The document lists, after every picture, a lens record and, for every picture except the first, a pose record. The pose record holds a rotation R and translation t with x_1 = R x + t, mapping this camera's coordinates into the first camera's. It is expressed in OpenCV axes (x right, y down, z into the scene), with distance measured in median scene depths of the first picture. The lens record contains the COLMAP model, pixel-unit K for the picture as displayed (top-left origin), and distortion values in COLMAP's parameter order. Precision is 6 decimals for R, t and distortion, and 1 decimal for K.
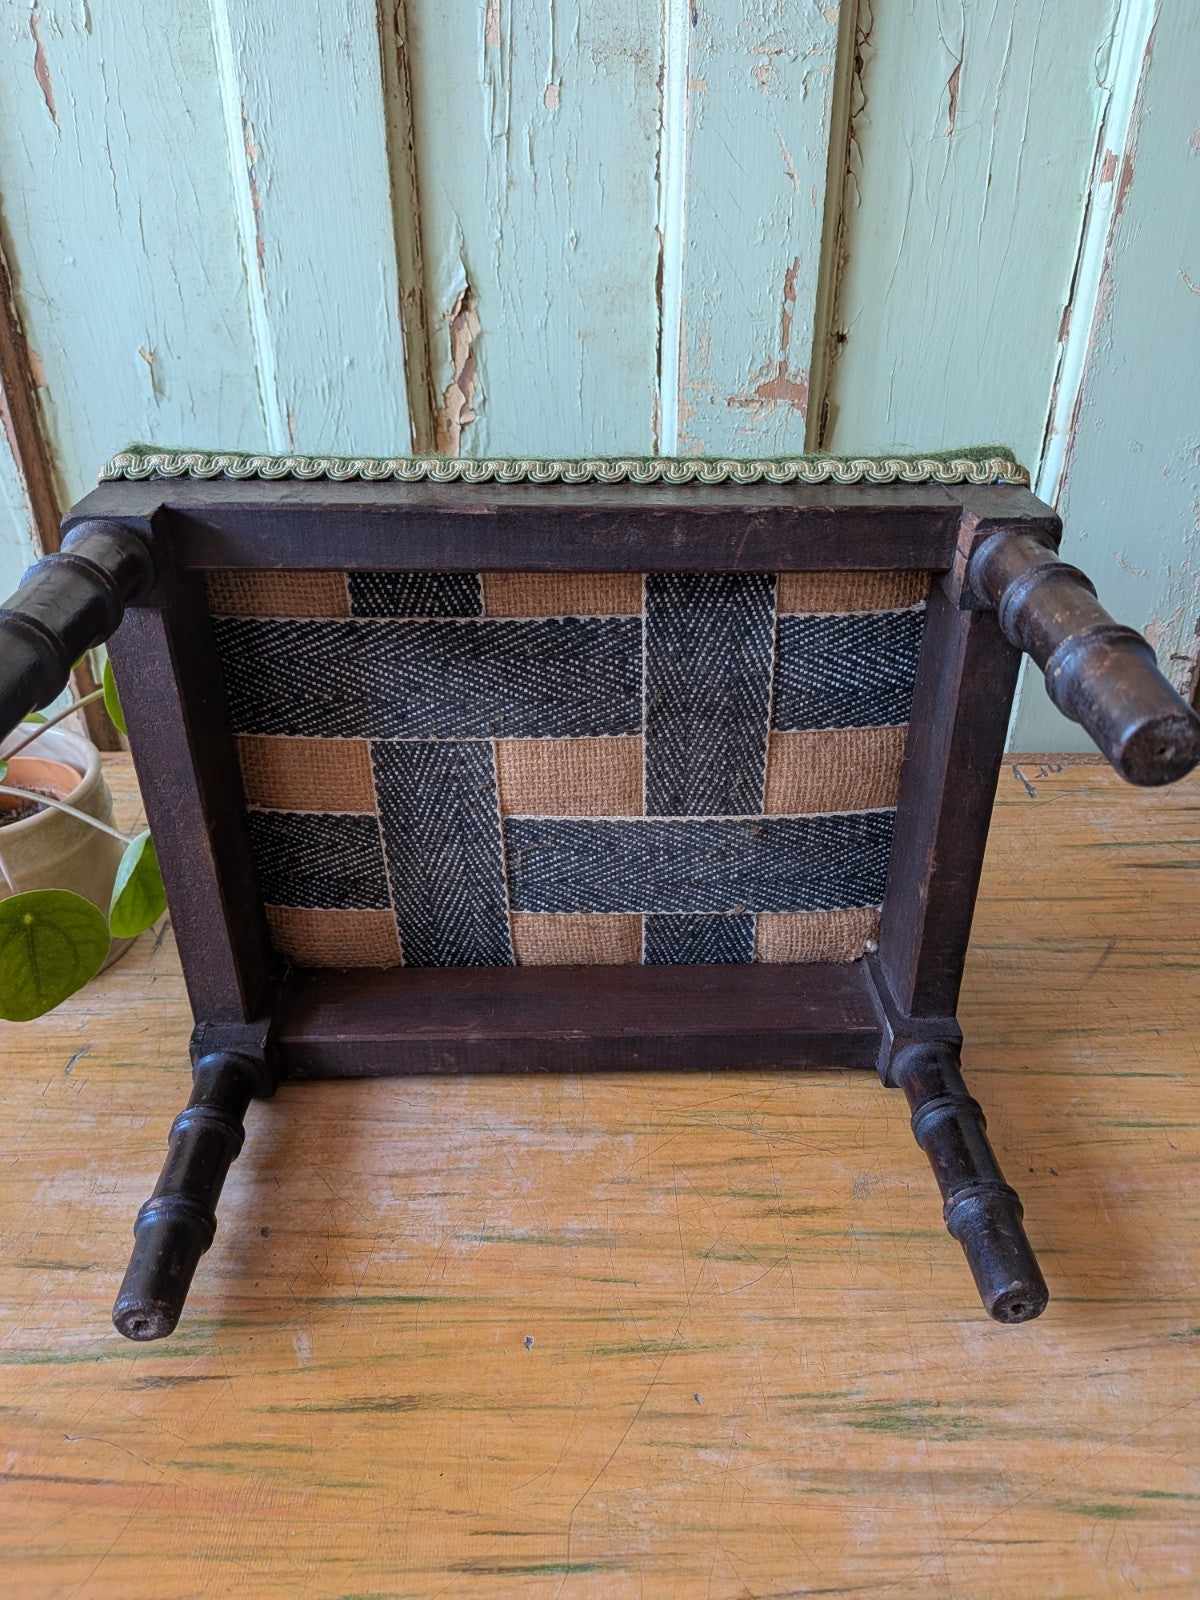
lens RADIAL K [[1182.6, 0, 604.4], [0, 1182.6, 819.5], [0, 0, 1]] dist [0.004403, -0.036828]
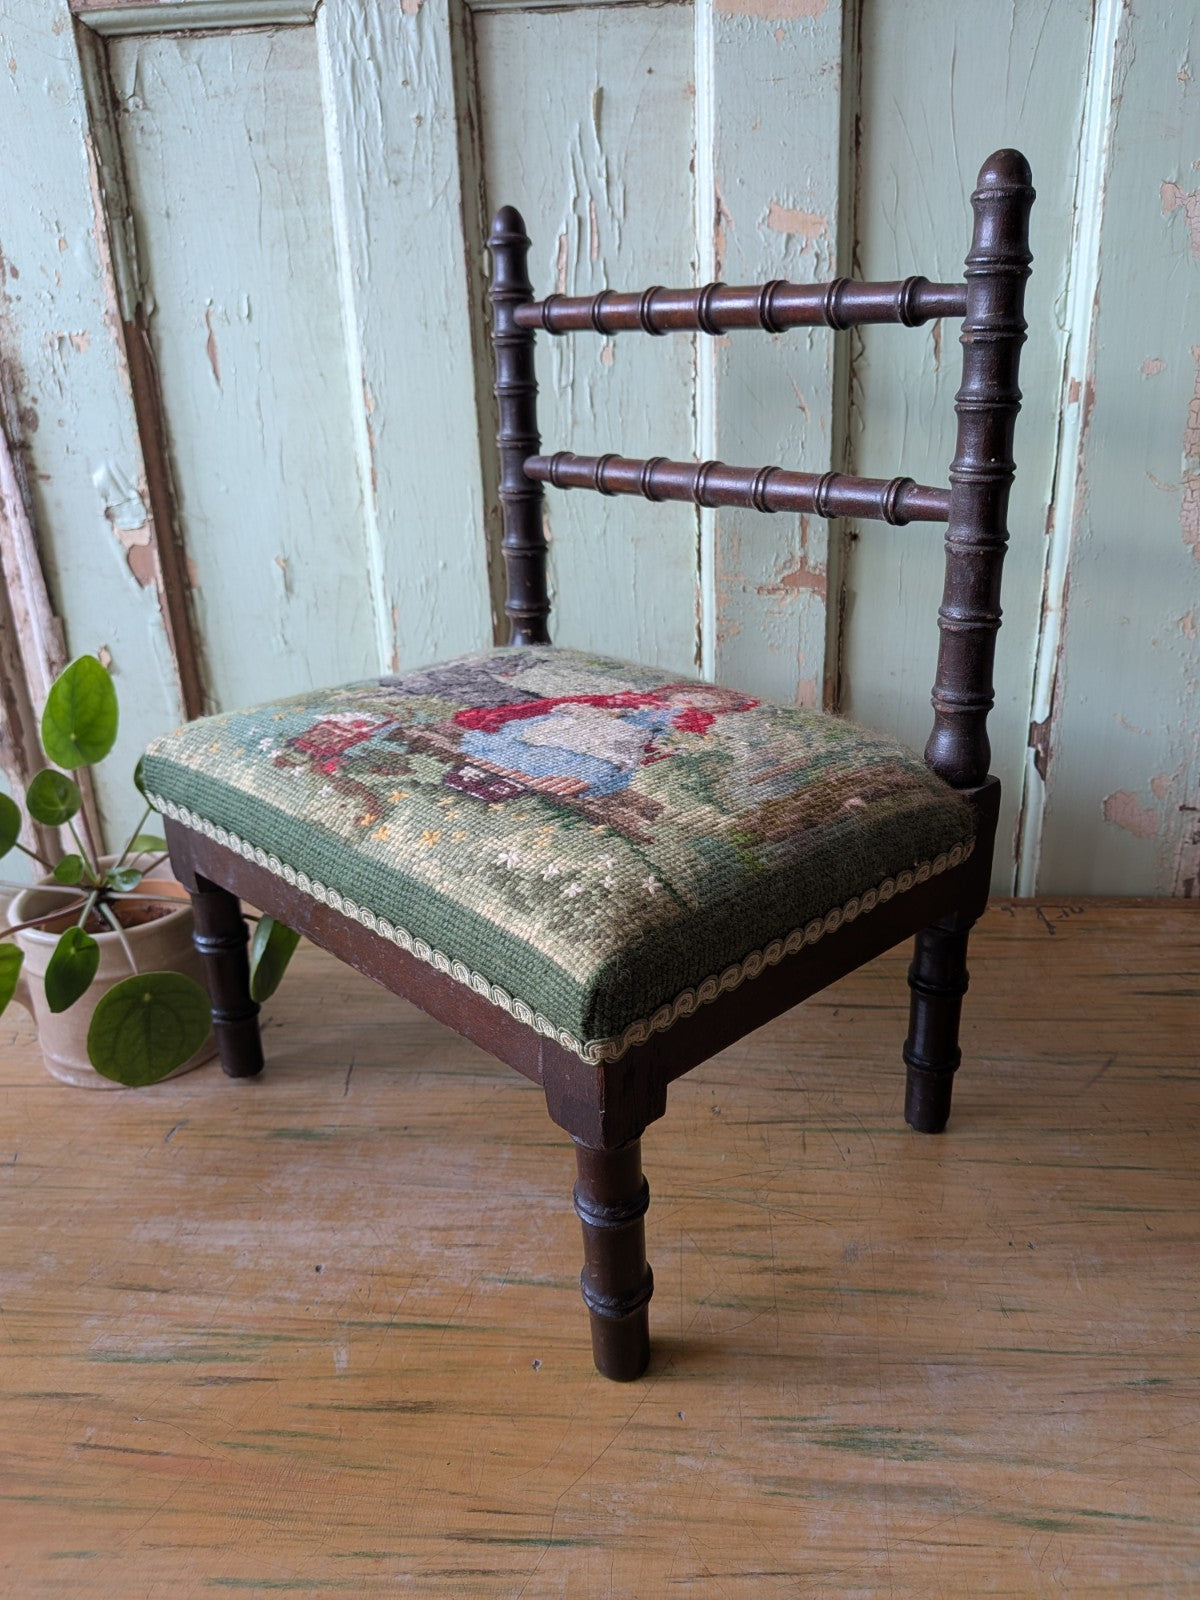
lens RADIAL K [[1182.6, 0, 619.4], [0, 1182.6, 812.8], [0, 0, 1]] dist [0.004403, -0.036828]
pose [[0.995779, -0.001114, -0.091778, 0.108473], [-0.015583, 0.983357, -0.181013, 0.115689], [0.090452, 0.181679, 0.979189, -0.177750]]
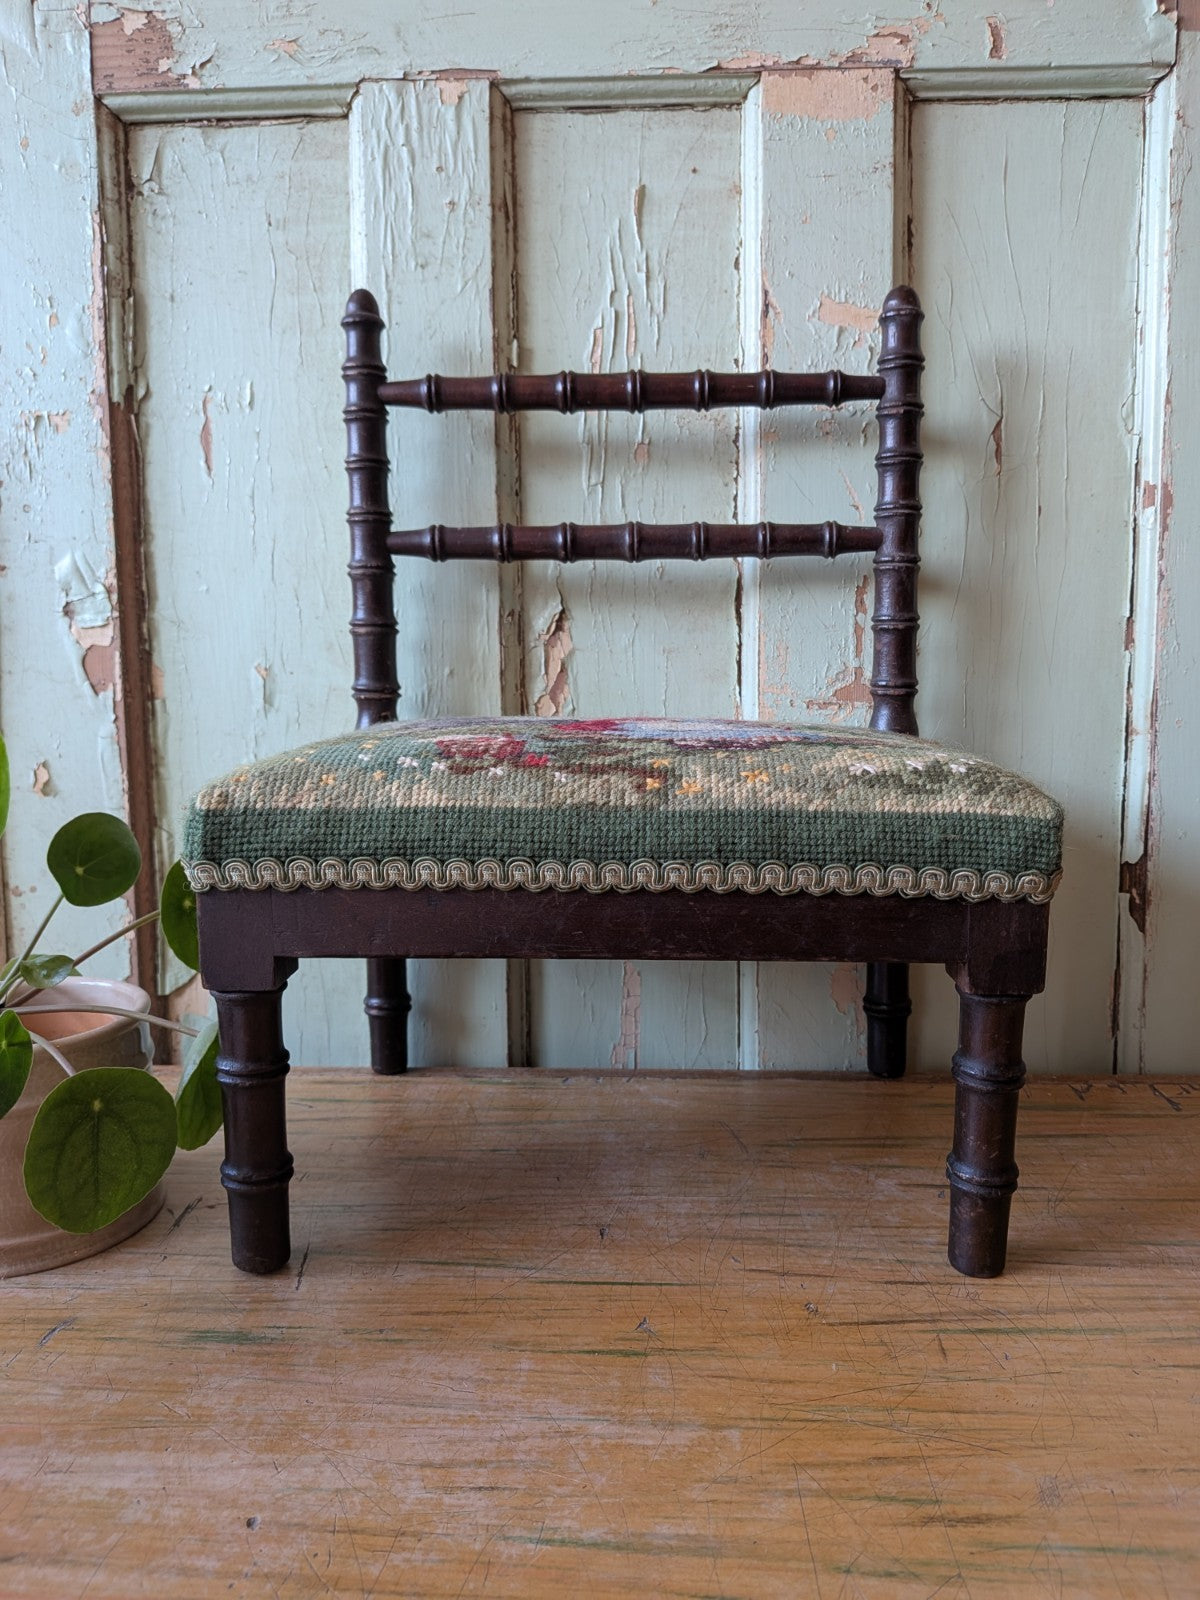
lens RADIAL K [[1182.6, 0, 619.2], [0, 1182.6, 810.3], [0, 0, 1]] dist [0.004403, -0.036828]
pose [[0.998854, -0.003347, -0.047754, -0.017056], [-0.017253, 0.905342, -0.424333, 0.250218], [0.044654, 0.424670, 0.904246, 0.141784]]
